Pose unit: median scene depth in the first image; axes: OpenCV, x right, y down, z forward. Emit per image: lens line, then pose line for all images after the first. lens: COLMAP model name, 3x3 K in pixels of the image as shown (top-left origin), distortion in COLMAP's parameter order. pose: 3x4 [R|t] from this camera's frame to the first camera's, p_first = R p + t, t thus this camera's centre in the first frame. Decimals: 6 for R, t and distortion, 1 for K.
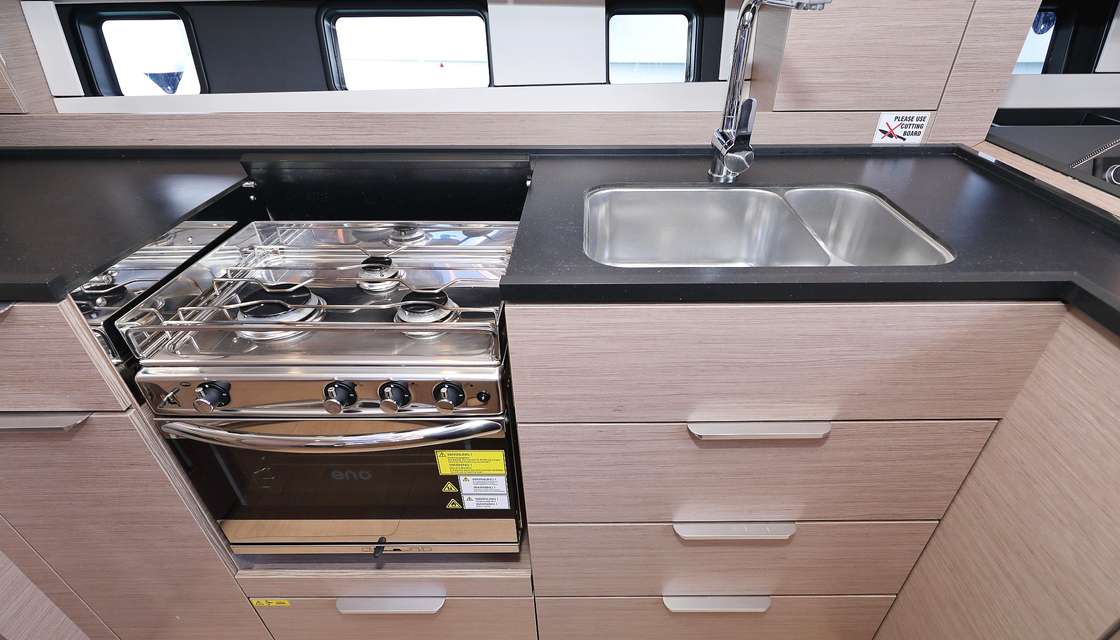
lens RADIAL K [[518.4, 0, 558.6], [0, 518.4, 328.0], [0, 0, 1]] dist [-0.000618, -0.000413]
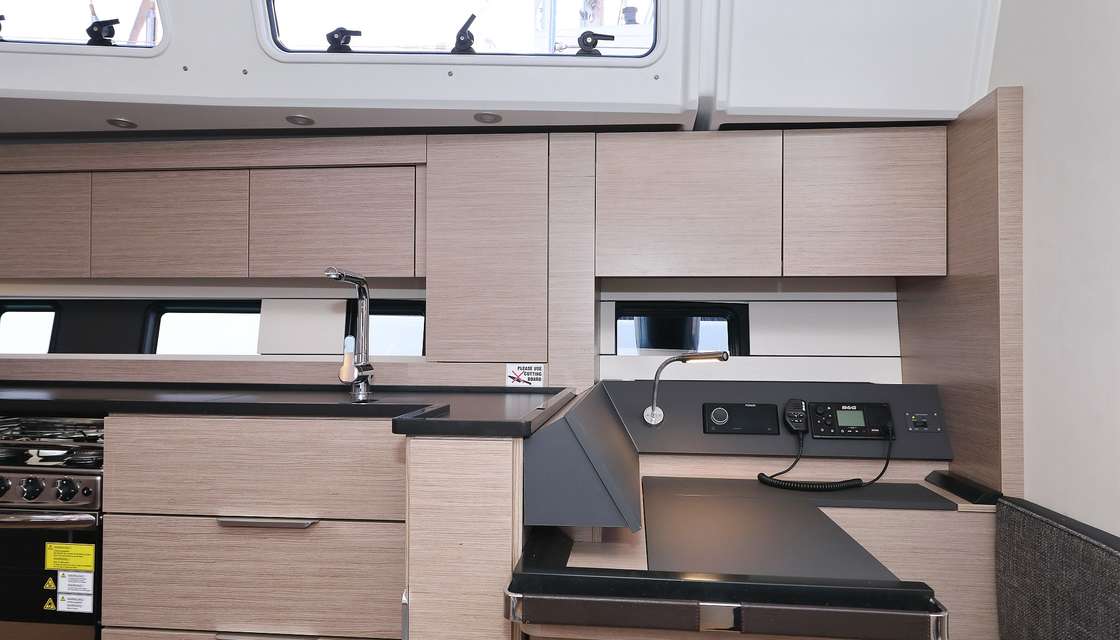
lens RADIAL K [[744.0, 0, 562.7], [0, 744.0, 324.0], [0, 0, 1]] dist [-0.002011, 0.000435]
pose [[0.995135, 0.001260, -0.098514, 1.198998], [-0.059717, 0.803022, -0.592950, 0.787489], [0.078362, 0.595948, 0.799191, -0.726100]]
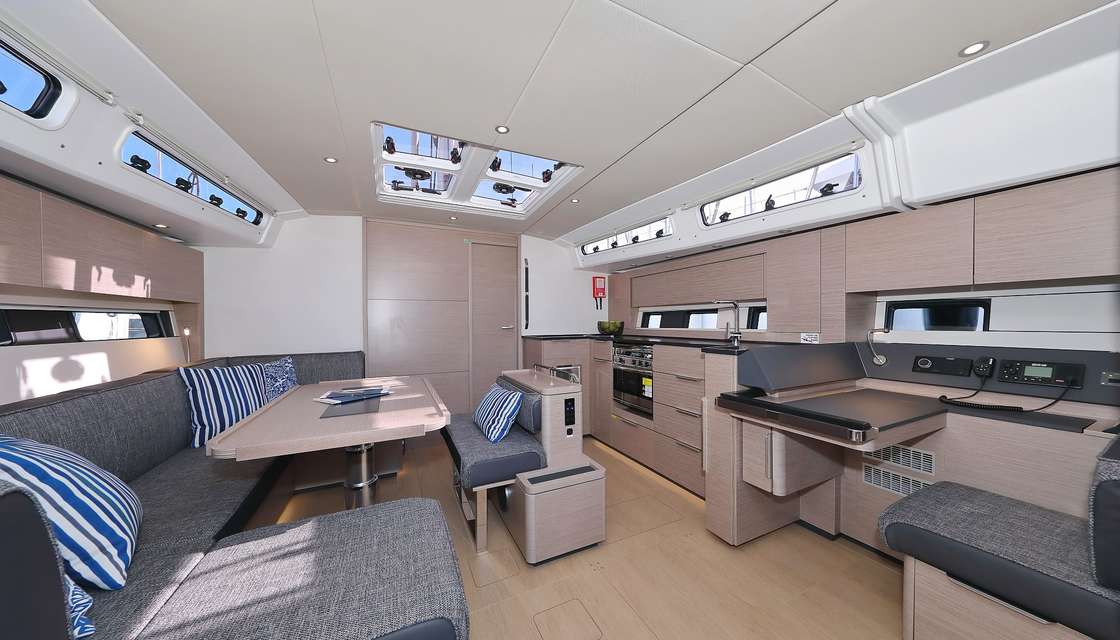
lens RADIAL K [[351.4, 0, 565.9], [0, 351.4, 324.3], [0, 0, 1]] dist [0.001299, 0.000004]
pose [[0.450178, 0.000347, -0.892939, 2.353124], [-0.509314, 0.821481, -0.256453, 1.009521], [0.733443, 0.570236, 0.369989, -1.067791]]
